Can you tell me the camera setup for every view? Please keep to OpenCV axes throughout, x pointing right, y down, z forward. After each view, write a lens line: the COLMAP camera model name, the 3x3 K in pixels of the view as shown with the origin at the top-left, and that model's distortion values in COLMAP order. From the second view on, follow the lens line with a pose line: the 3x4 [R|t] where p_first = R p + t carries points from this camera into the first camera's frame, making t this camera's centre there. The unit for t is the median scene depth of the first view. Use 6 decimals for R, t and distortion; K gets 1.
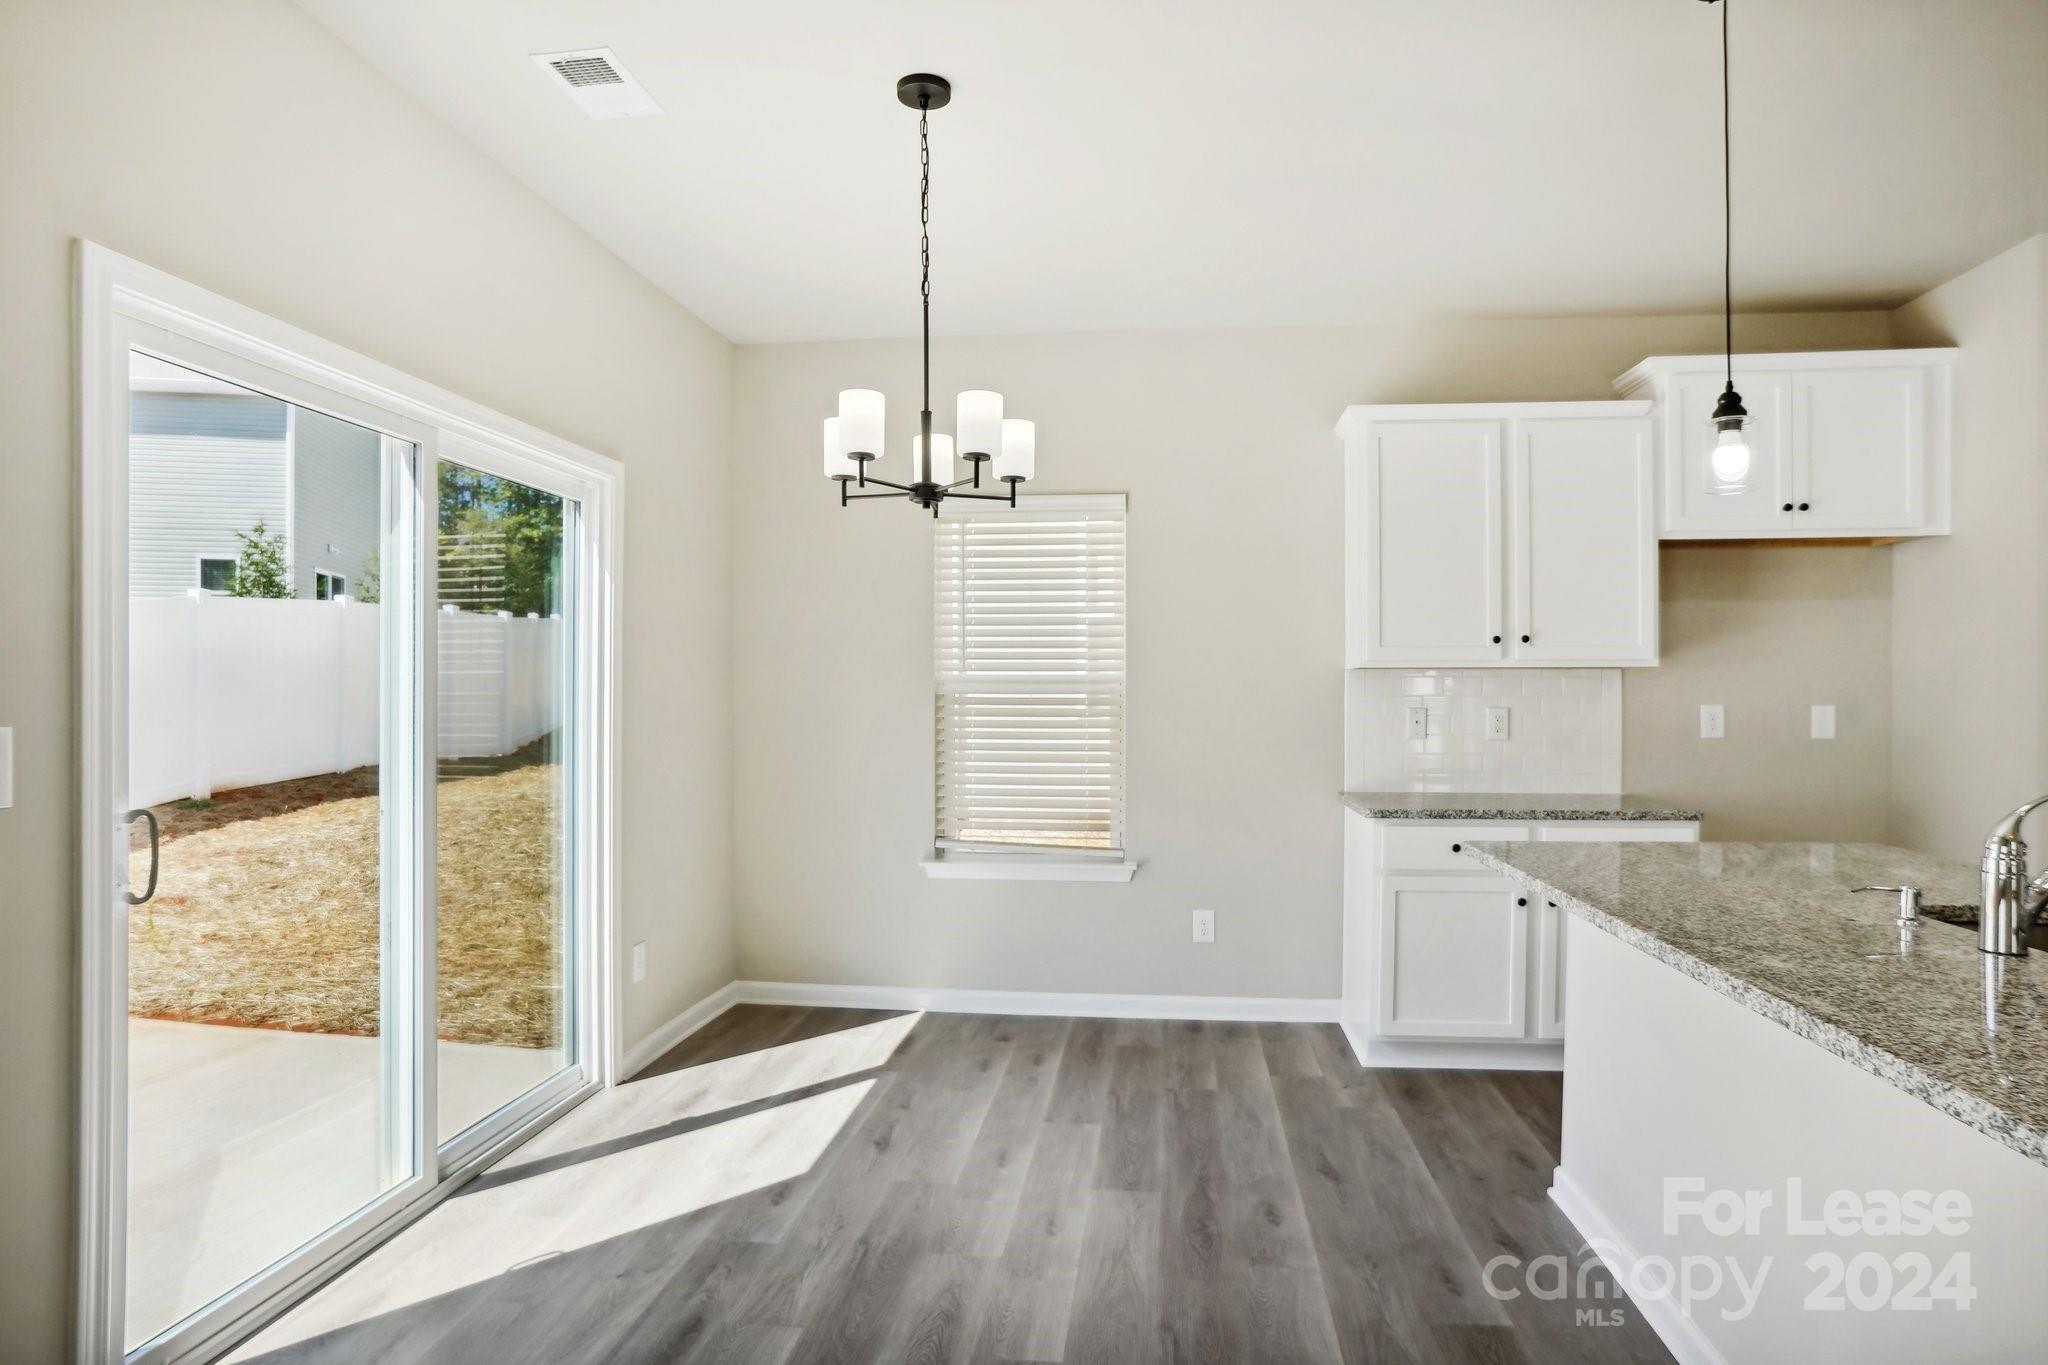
lens RADIAL K [[1119.2, 0, 1043.2], [0, 1119.2, 725.1], [0, 0, 1]] dist [-0.068122, 0.031621]
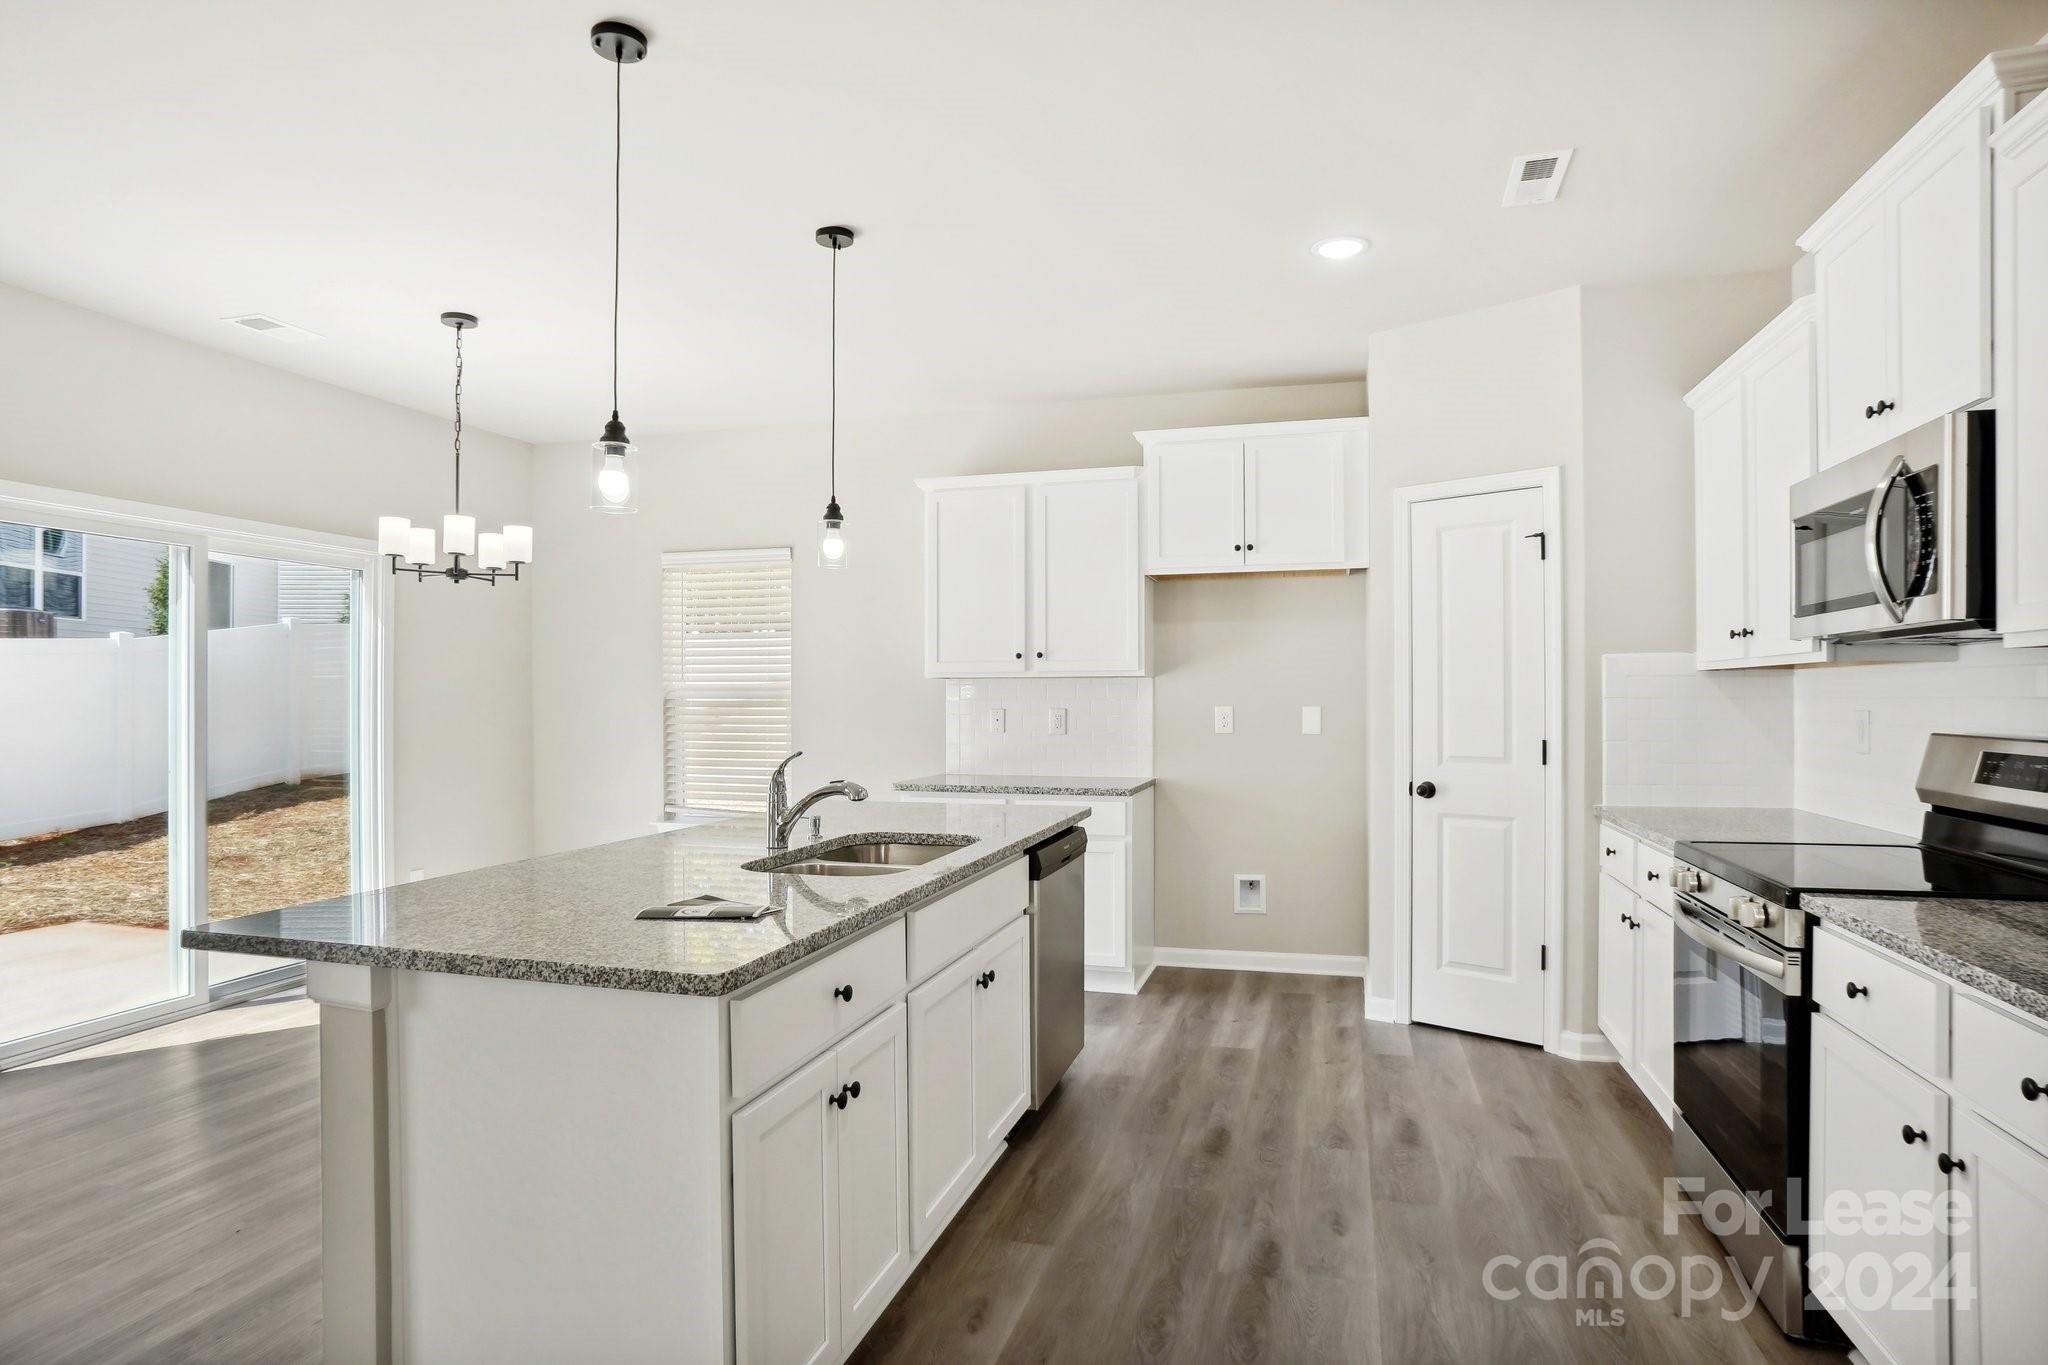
lens RADIAL K [[1119.2, 0, 1010.9], [0, 1119.2, 692.1], [0, 0, 1]] dist [-0.068122, 0.031621]
pose [[0.987377, -0.002524, -0.158366, 0.604654], [-0.003071, 0.999380, -0.035076, 0.010746], [0.158357, 0.035119, 0.986757, -0.286119]]
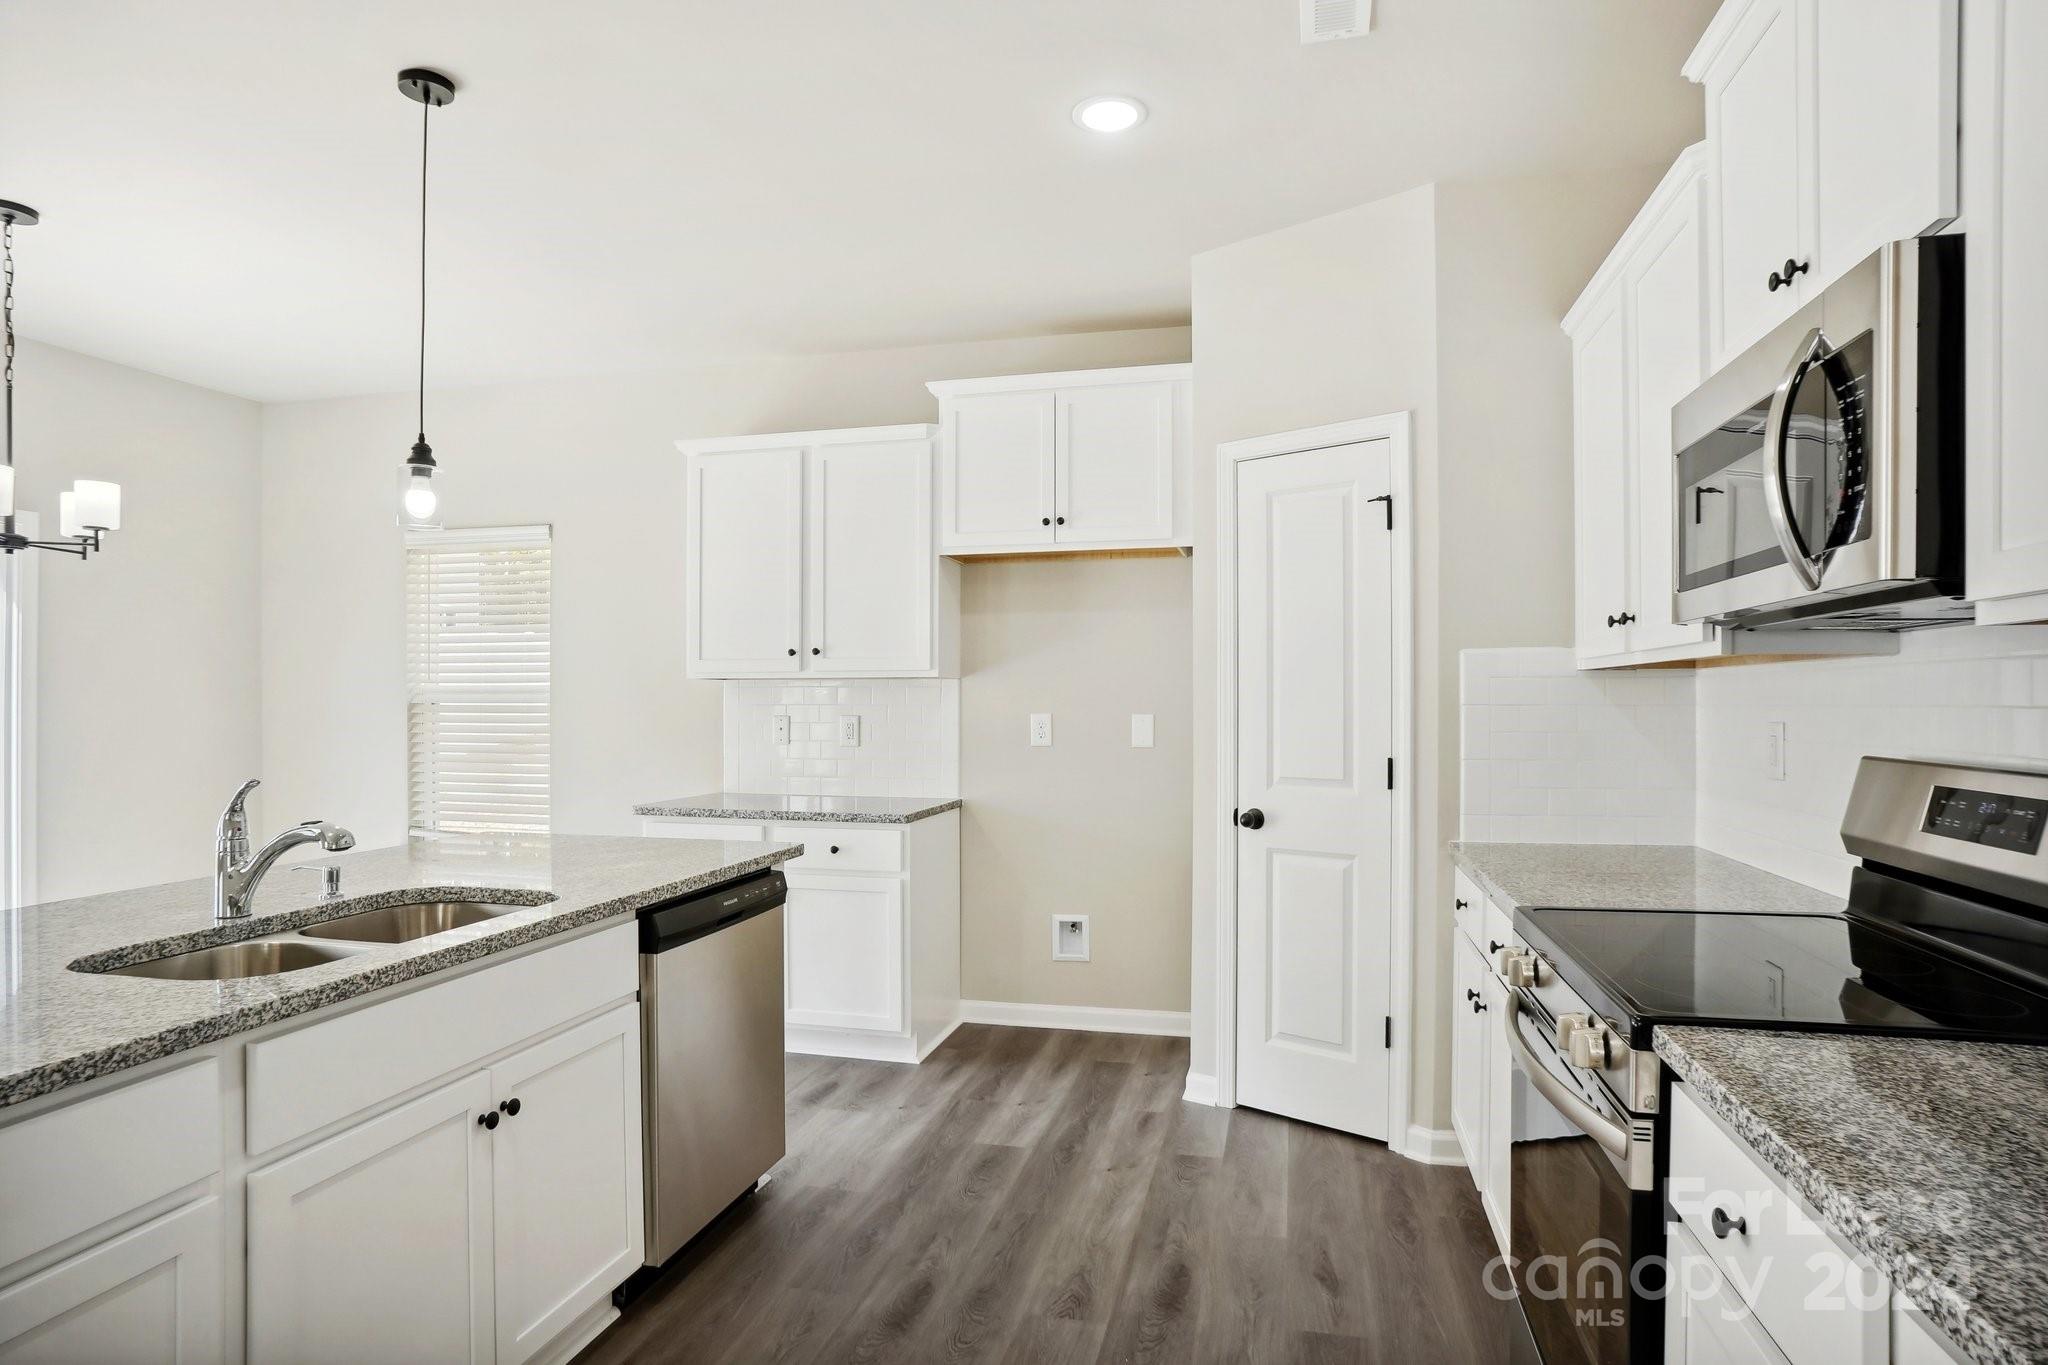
lens RADIAL K [[1119.2, 0, 1021.5], [0, 1119.2, 699.7], [0, 0, 1]] dist [-0.068122, 0.031621]
pose [[0.993345, 0.000349, -0.115180, 0.752092], [-0.004136, 0.999459, -0.032637, 0.003084], [0.115107, 0.032896, 0.992808, -0.045633]]
